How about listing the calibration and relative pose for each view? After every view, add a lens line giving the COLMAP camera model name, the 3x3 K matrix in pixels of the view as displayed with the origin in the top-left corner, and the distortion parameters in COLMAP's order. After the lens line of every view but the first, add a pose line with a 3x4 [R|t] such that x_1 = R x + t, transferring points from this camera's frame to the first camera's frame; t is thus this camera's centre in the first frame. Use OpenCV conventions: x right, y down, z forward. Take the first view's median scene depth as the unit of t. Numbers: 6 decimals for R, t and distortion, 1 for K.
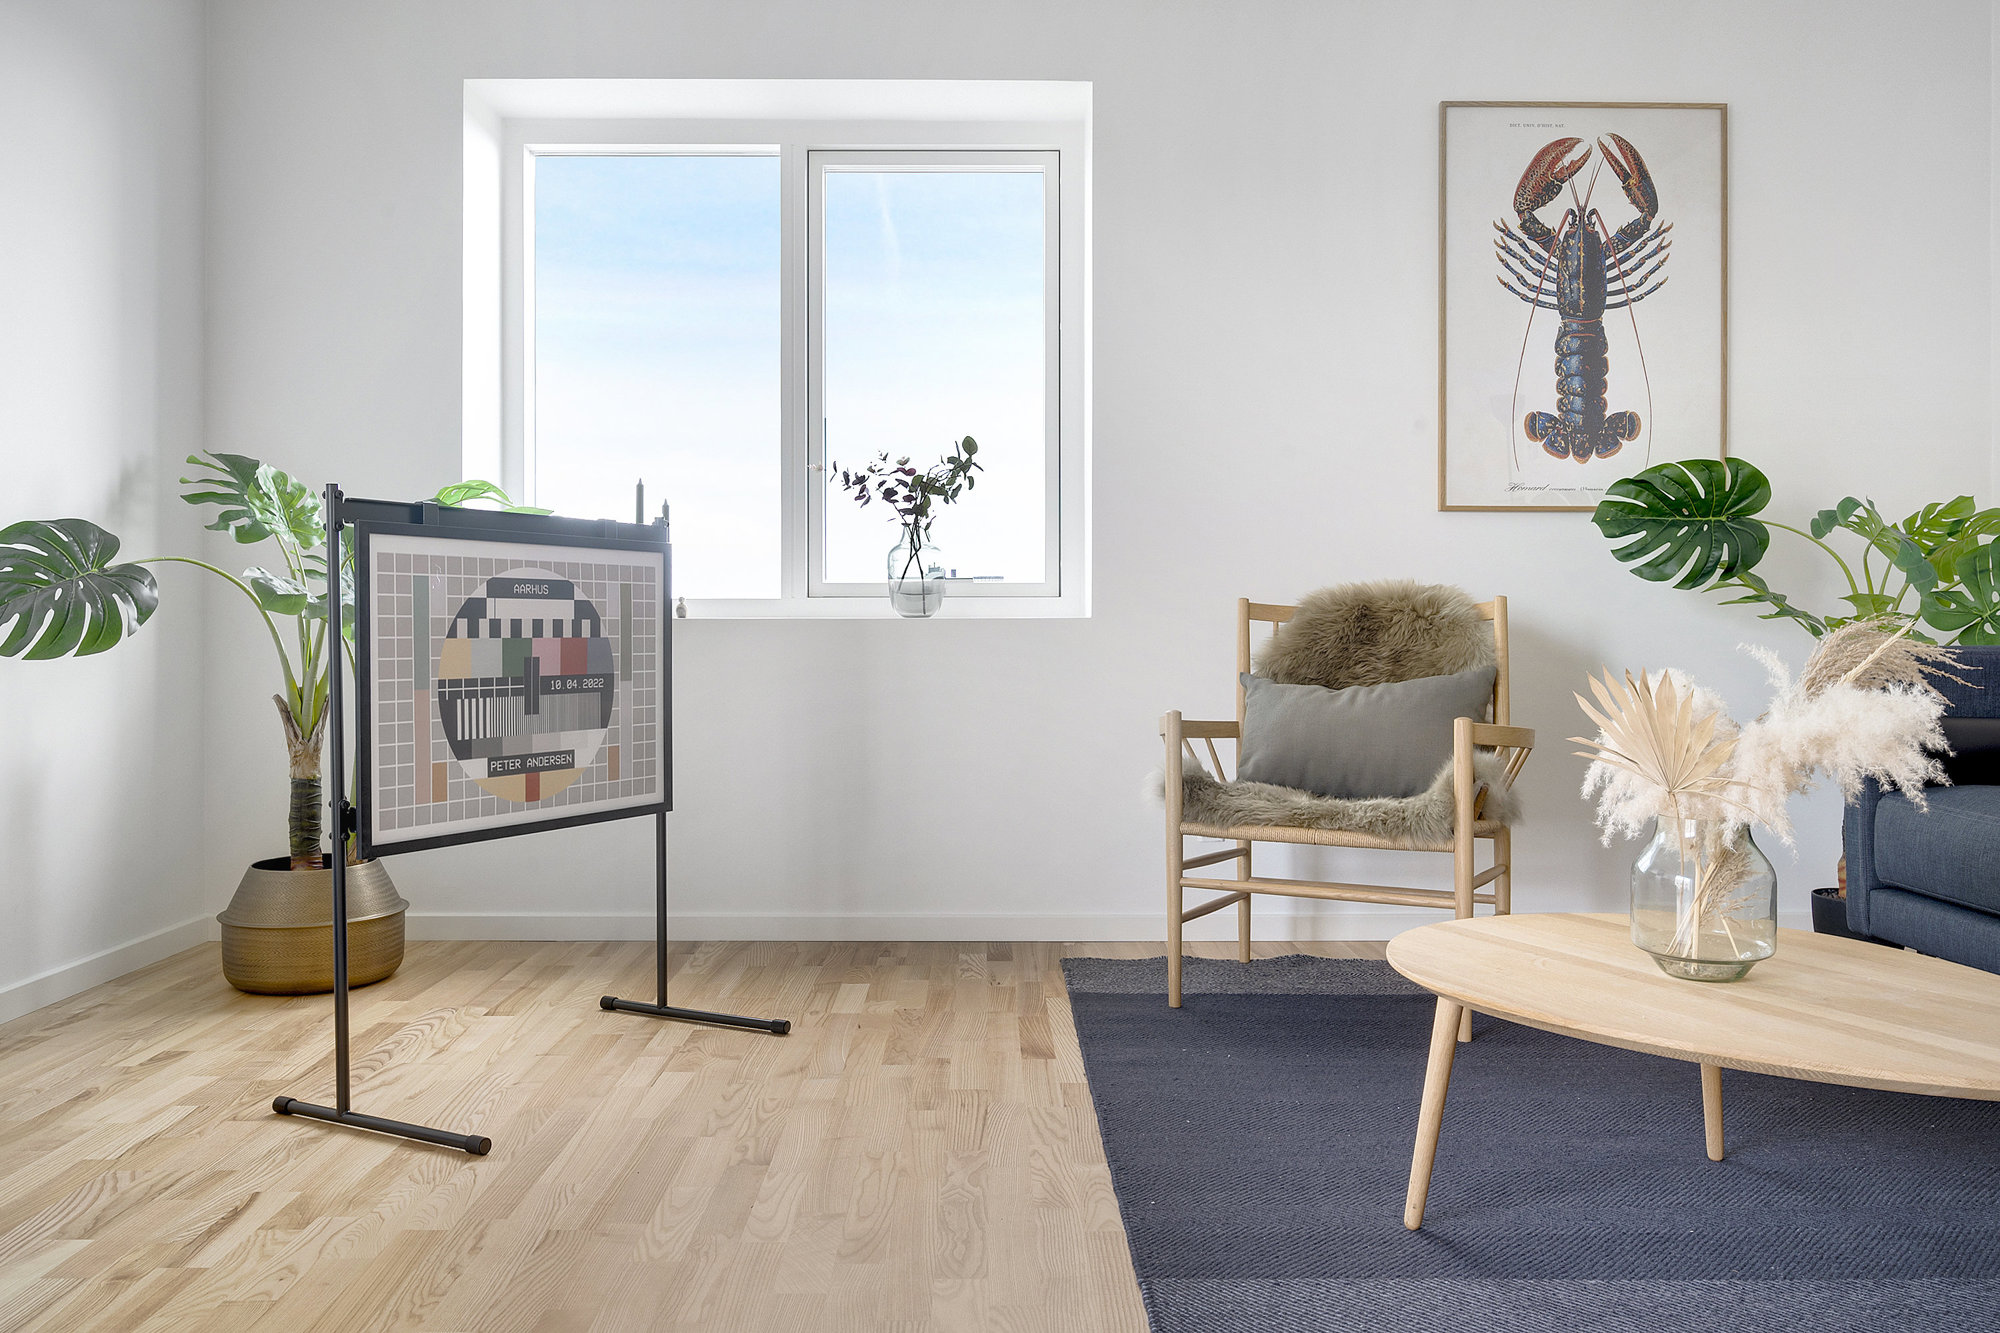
lens RADIAL K [[1417.4, 0, 997.8], [0, 1417.4, 631.0], [0, 0, 1]] dist [-0.002189, 0.000520]
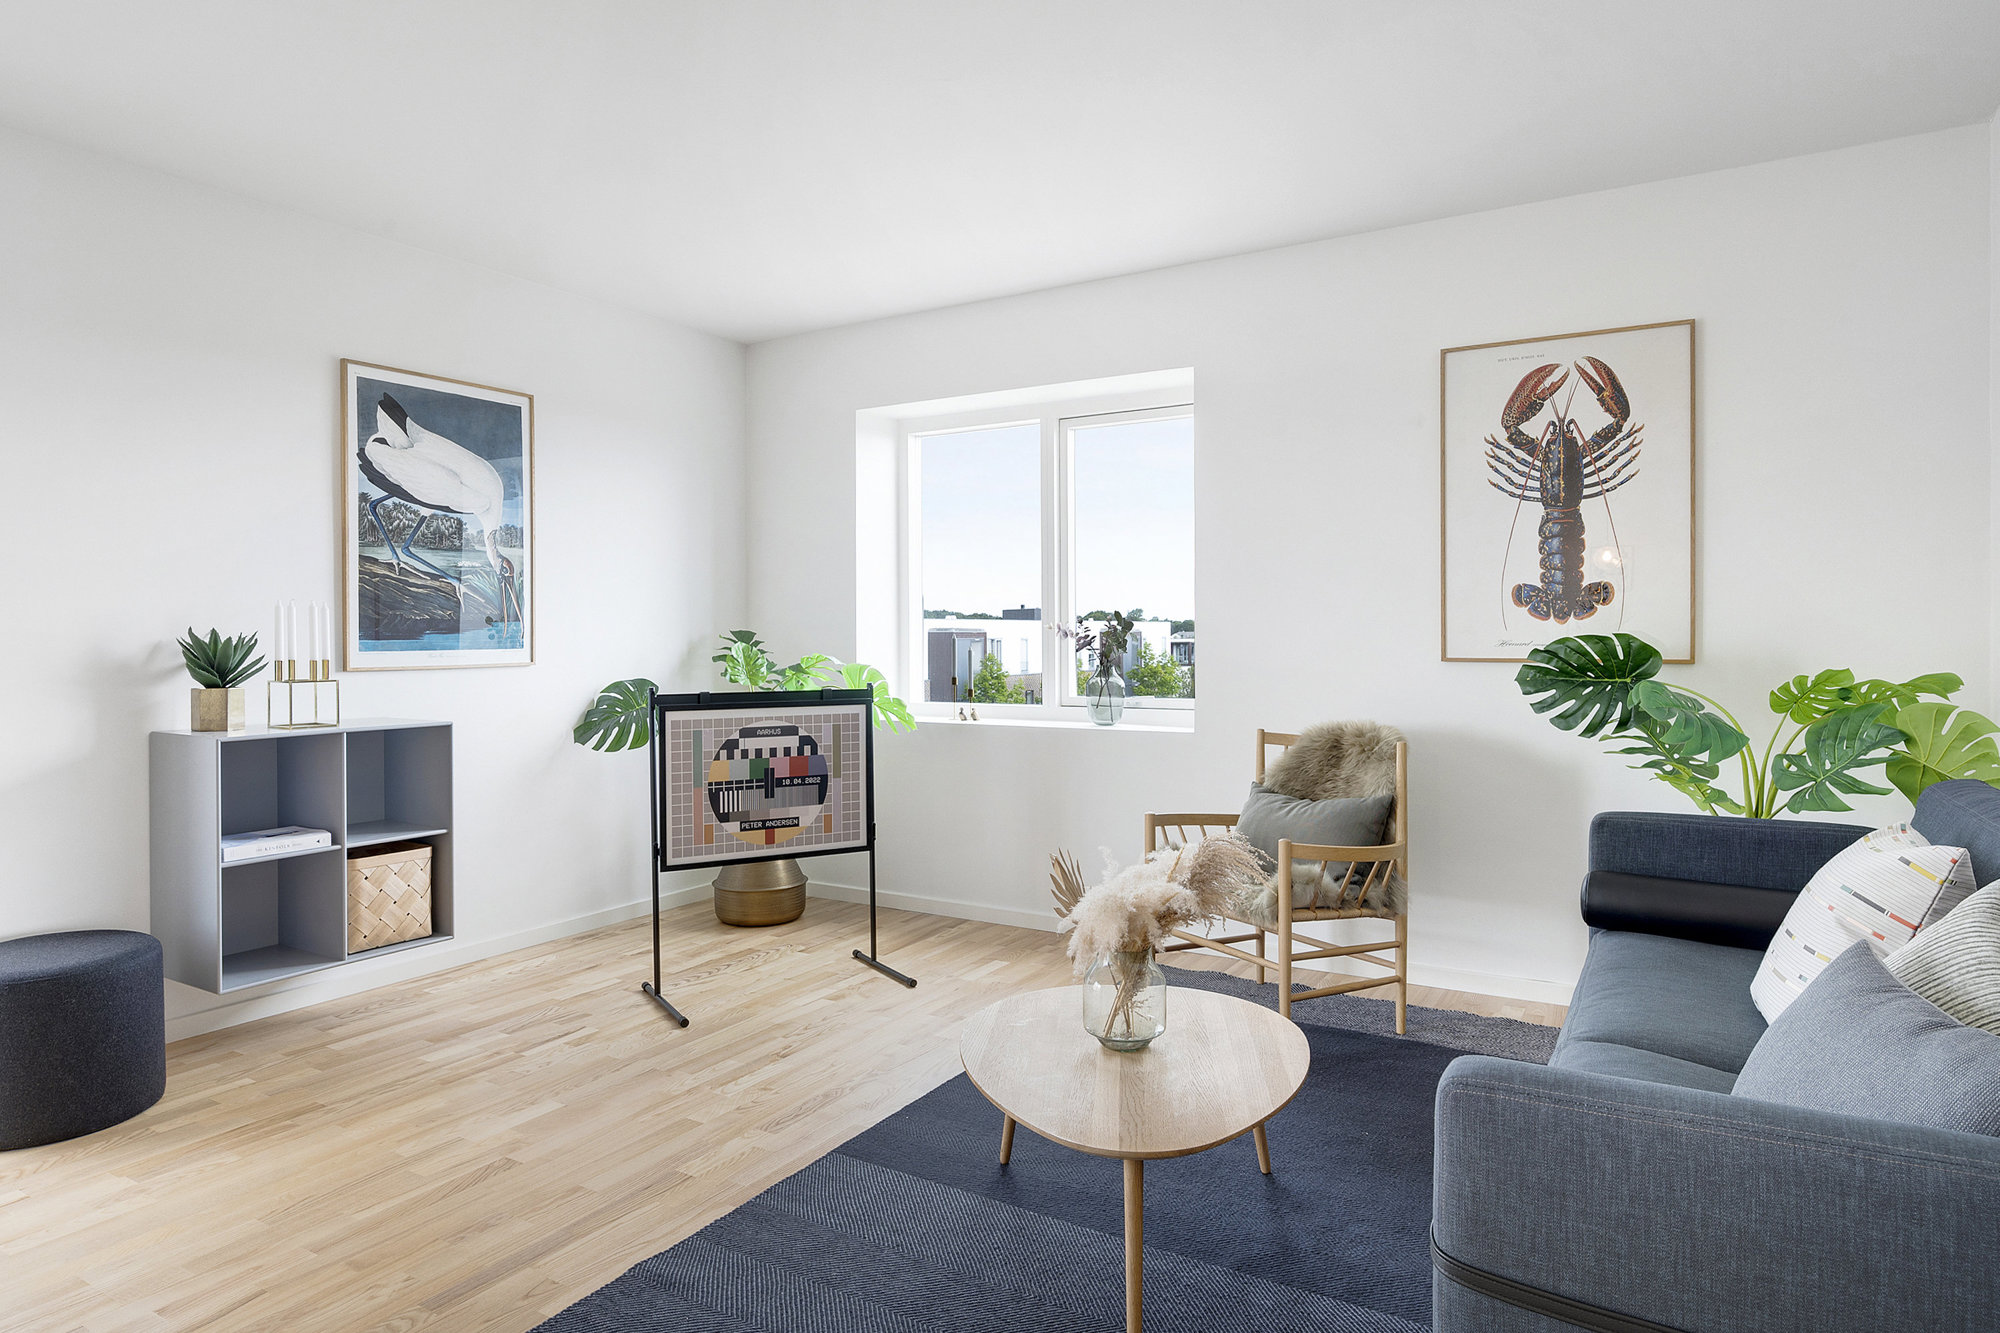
lens RADIAL K [[1052.2, 0, 1000.0], [0, 1052.2, 666.5], [0, 0, 1]] dist [-0.000091, 0.000137]
pose [[0.874066, 0.003174, -0.485796, 0.456079], [0.000557, 0.999971, 0.007537, -0.093526], [0.485806, -0.006858, 0.874040, -0.053335]]
